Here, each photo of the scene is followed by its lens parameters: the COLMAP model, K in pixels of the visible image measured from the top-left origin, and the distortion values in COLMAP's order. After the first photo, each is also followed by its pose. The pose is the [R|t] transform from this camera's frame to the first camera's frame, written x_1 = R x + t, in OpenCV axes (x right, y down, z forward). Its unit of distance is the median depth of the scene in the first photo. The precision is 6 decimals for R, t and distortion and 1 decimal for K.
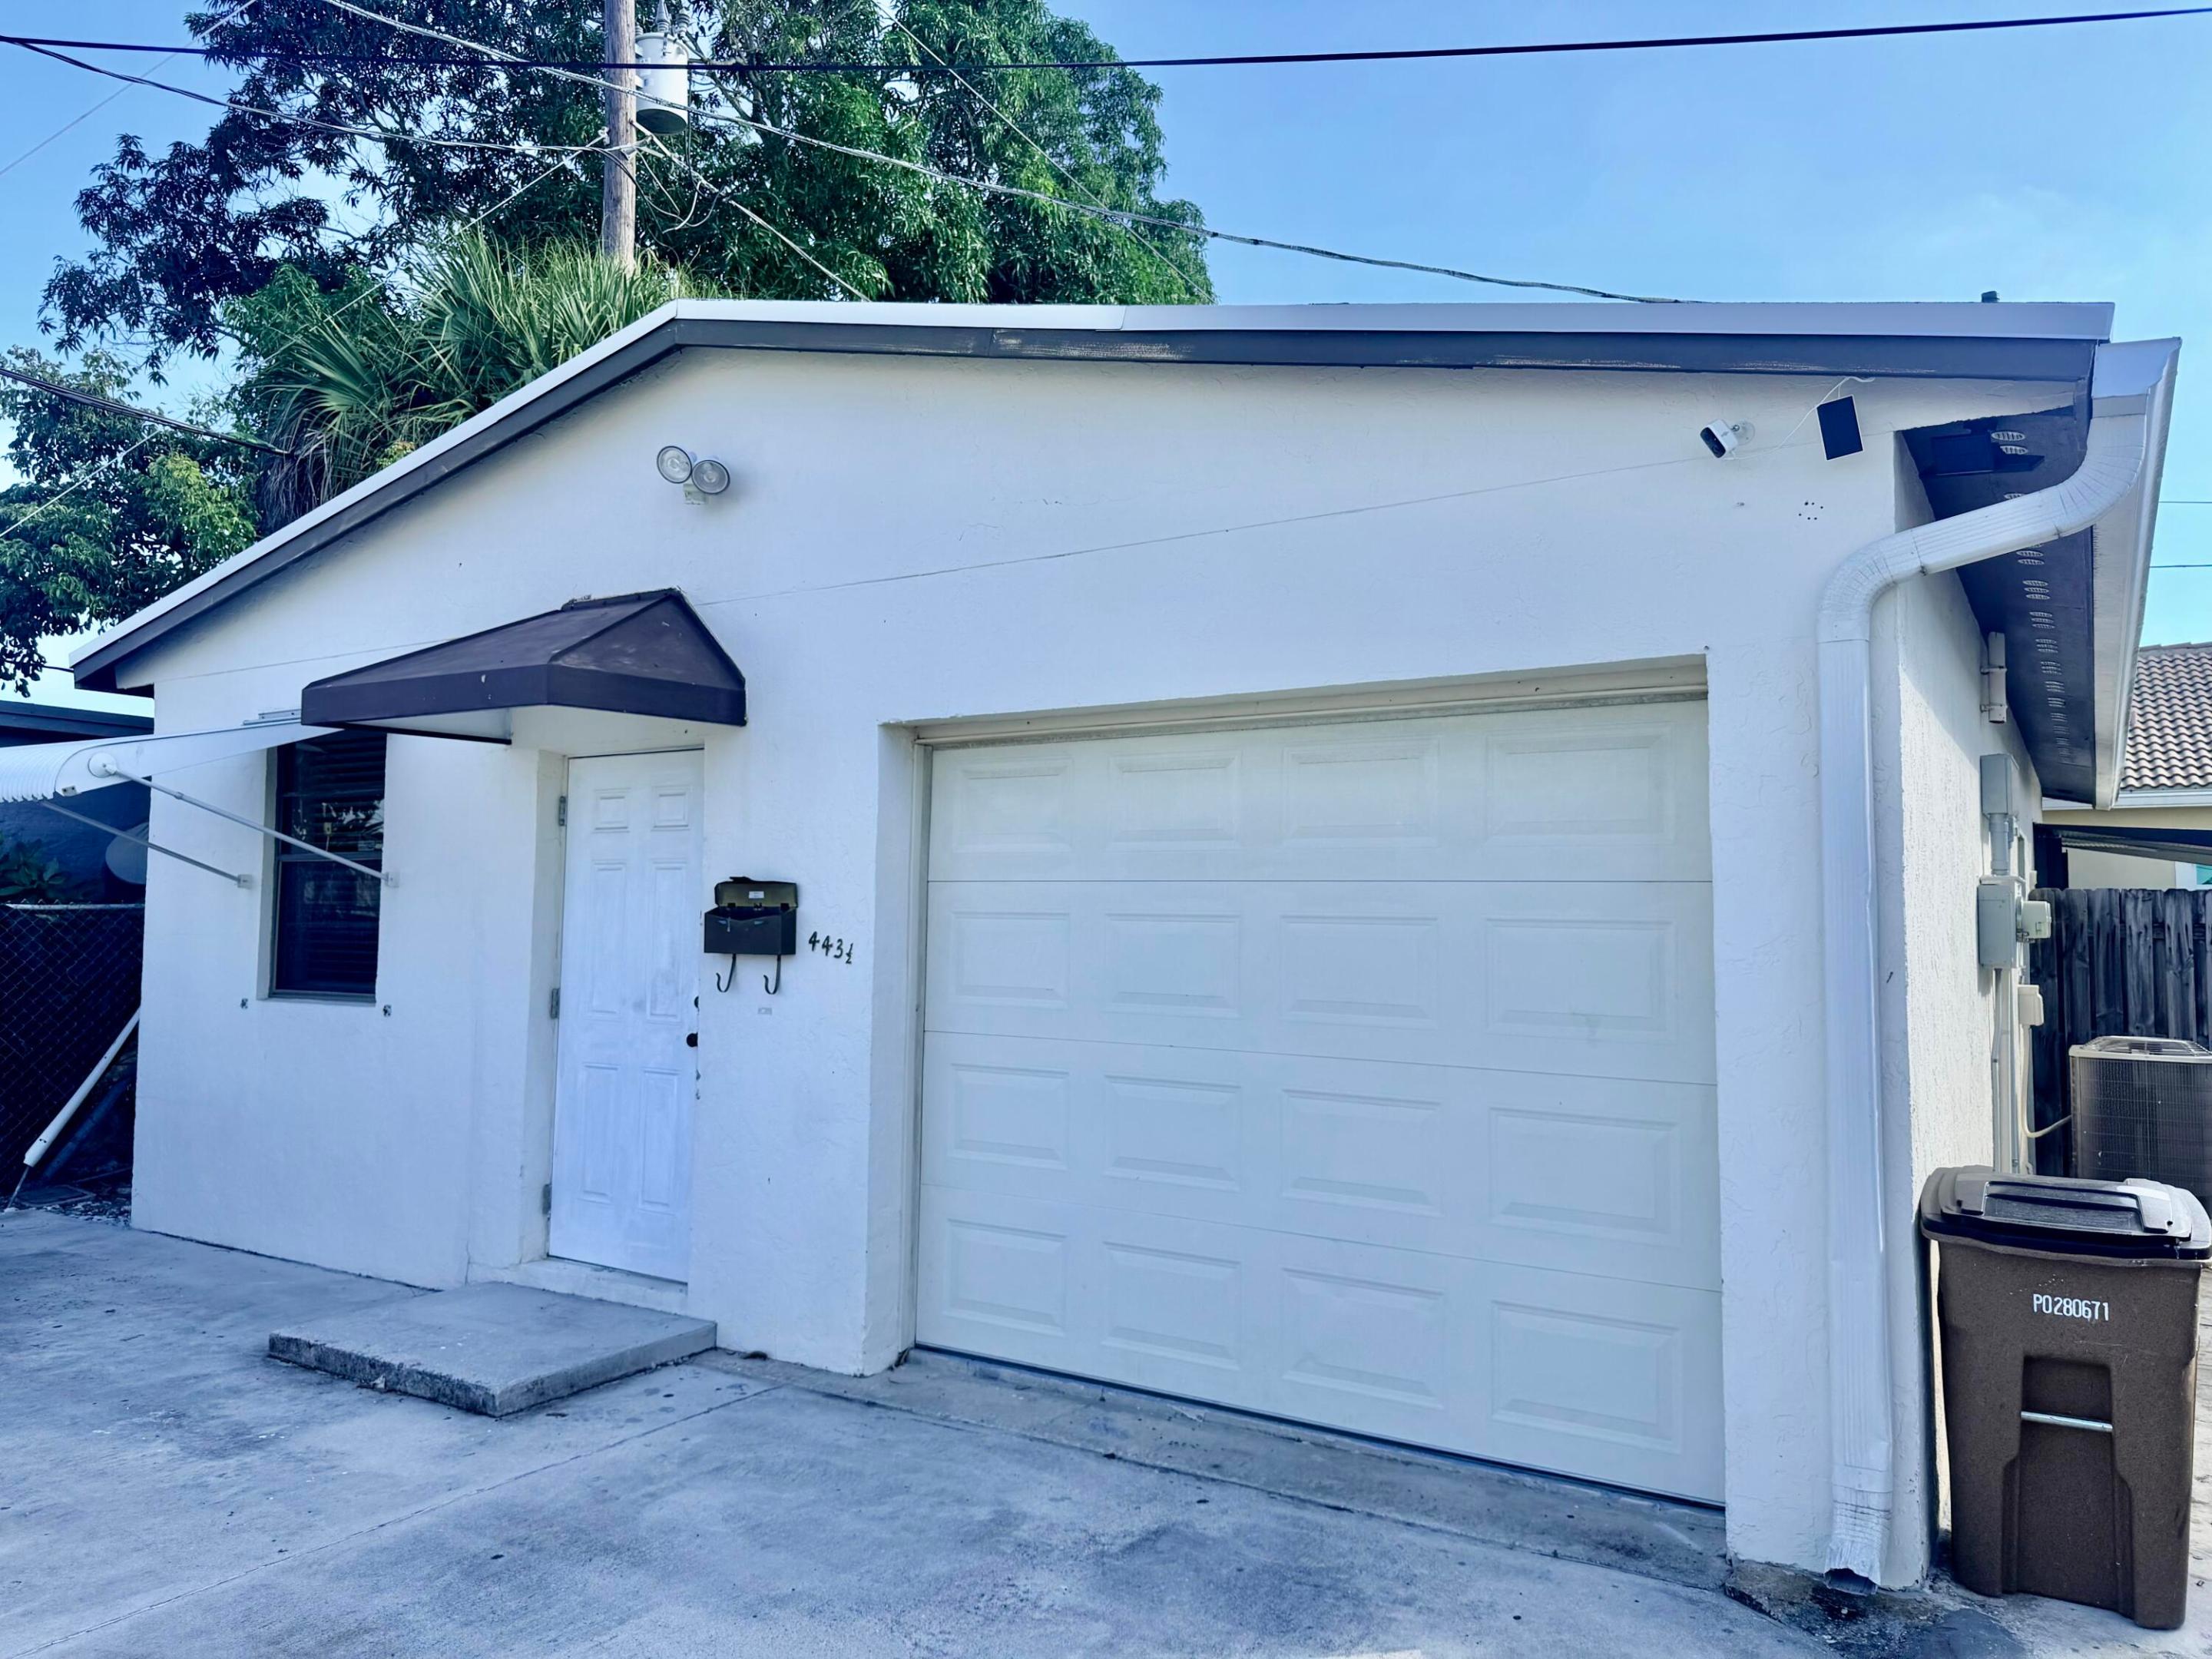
lens RADIAL K [[1557.2, 0, 1100.6], [0, 1557.2, 820.6], [0, 0, 1]] dist [-0.000804, -0.007003]
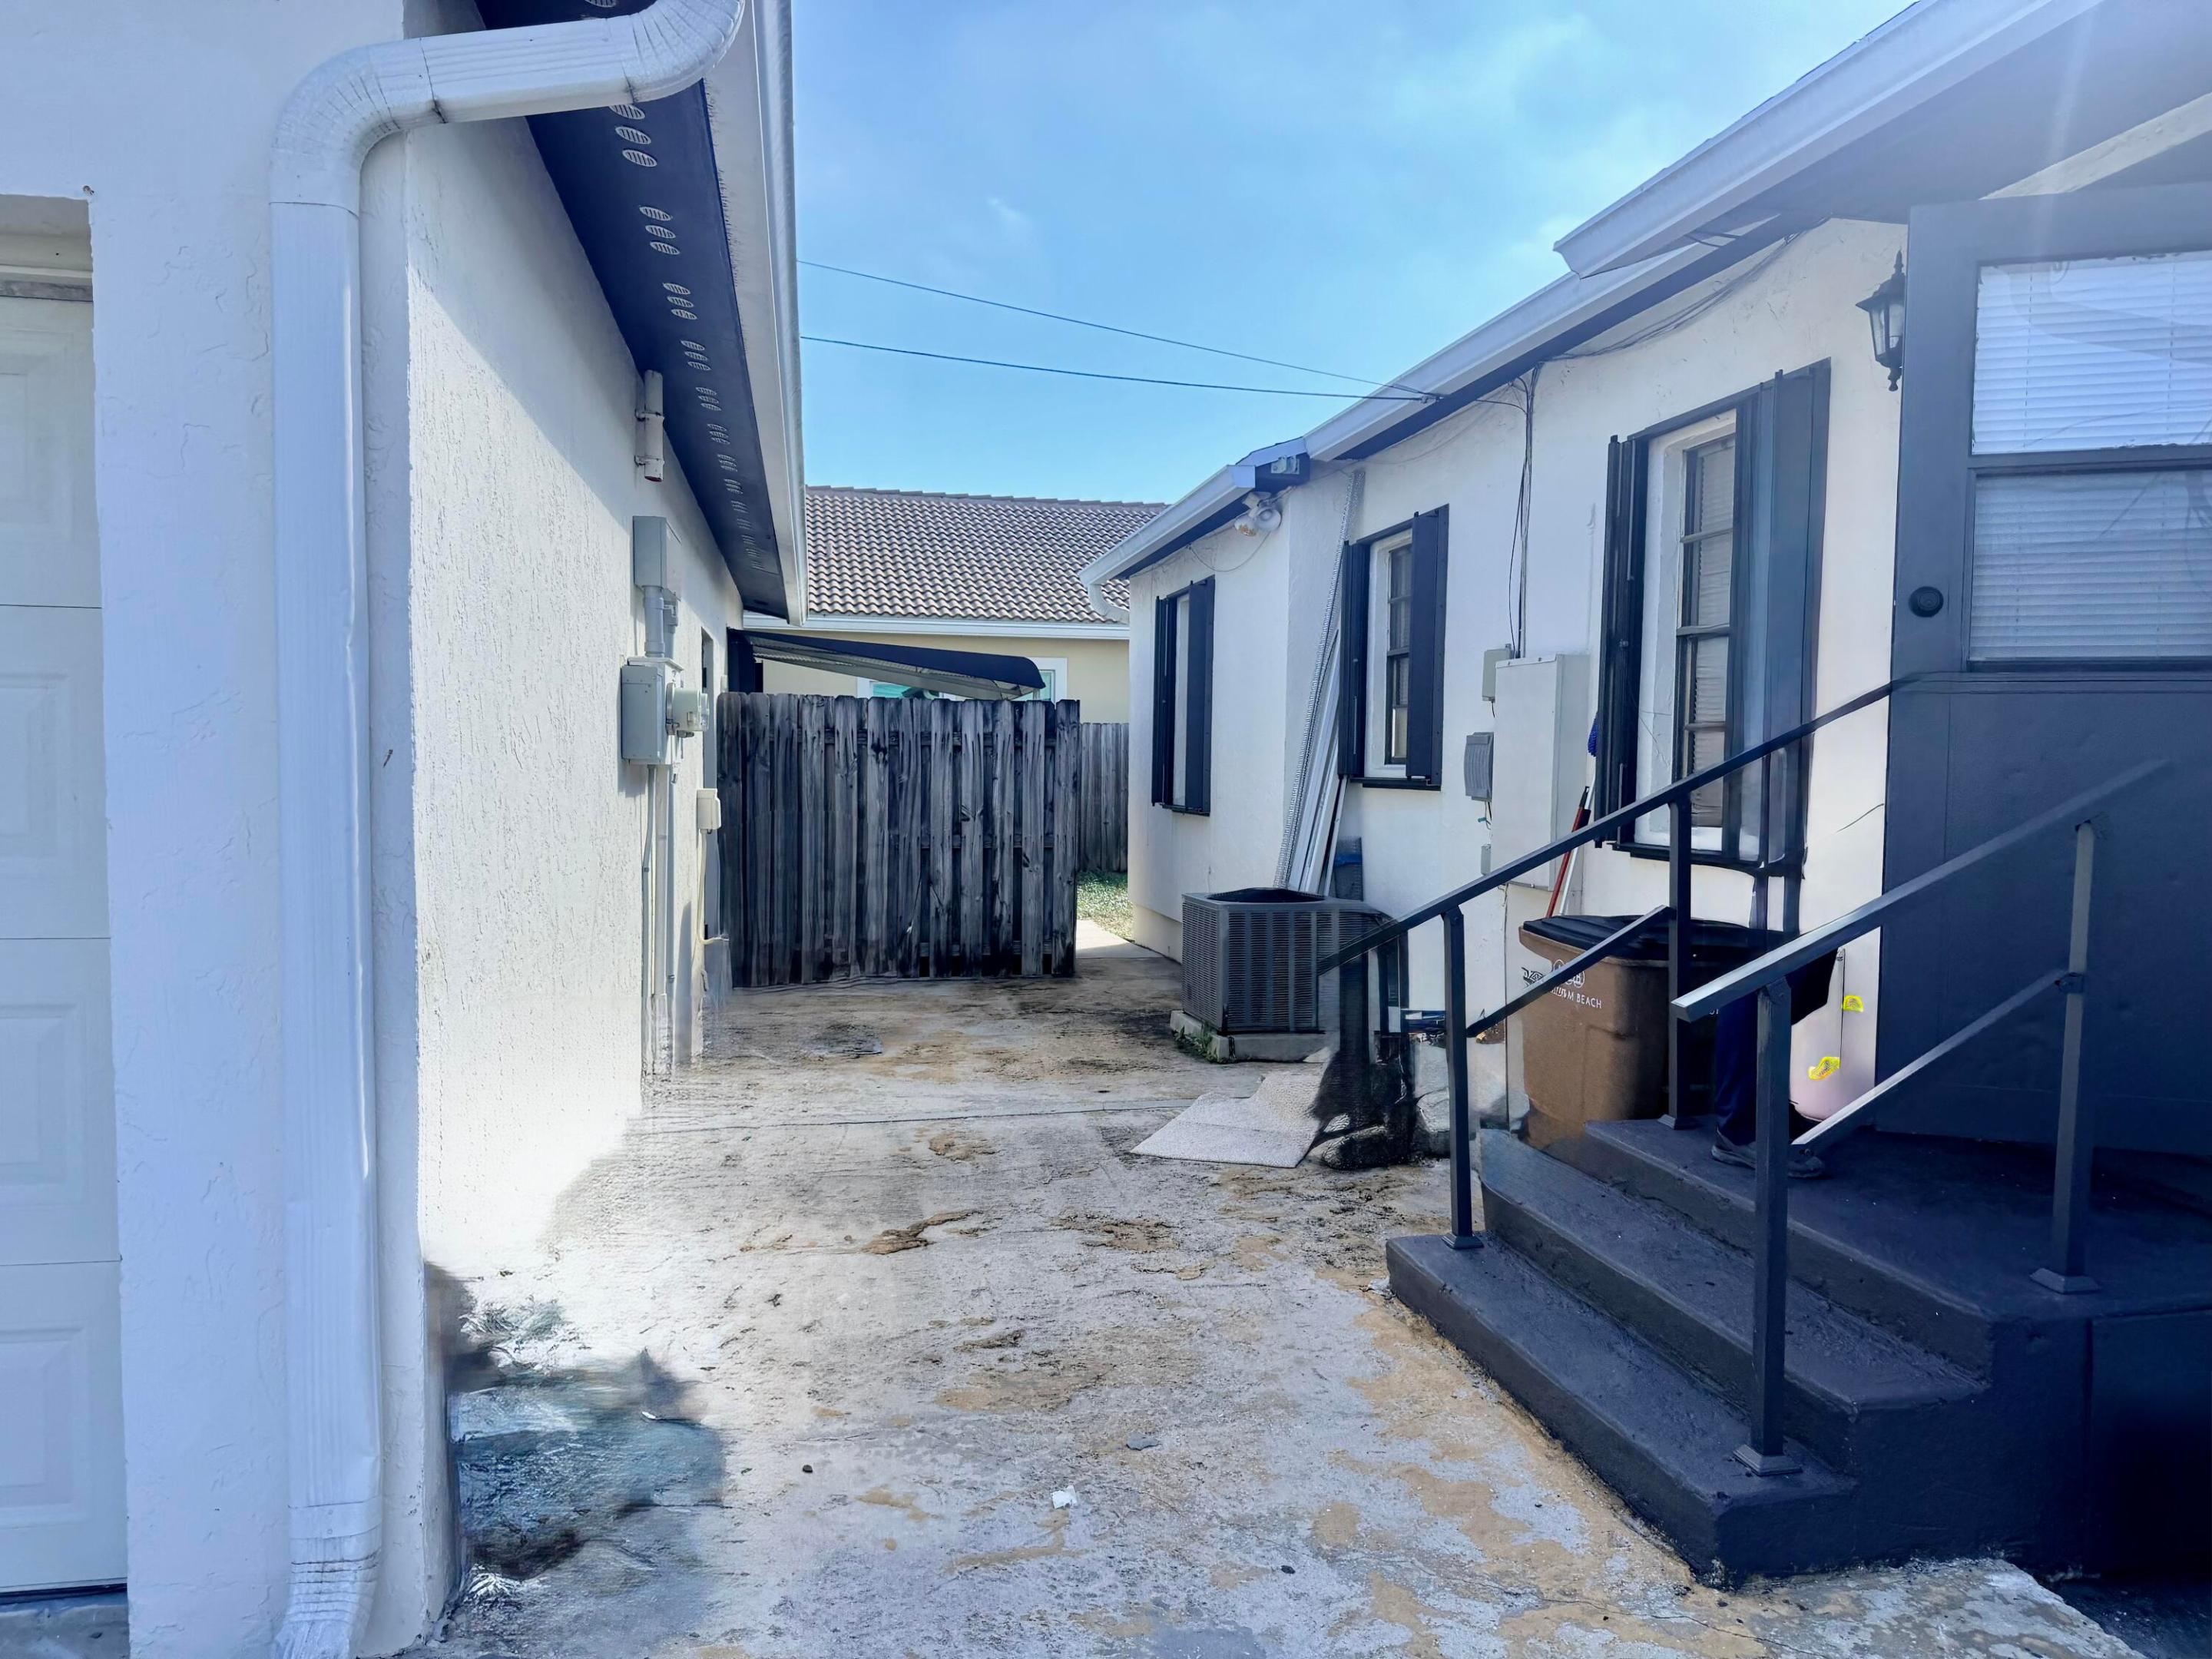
lens RADIAL K [[1557.2, 0, 1107.1], [0, 1557.2, 829.9], [0, 0, 1]] dist [-0.000804, -0.007003]
pose [[0.726126, -0.035455, 0.686647, 0.162010], [-0.049029, 0.993457, 0.103144, 0.028502], [-0.685811, -0.108561, 0.719637, 0.189755]]
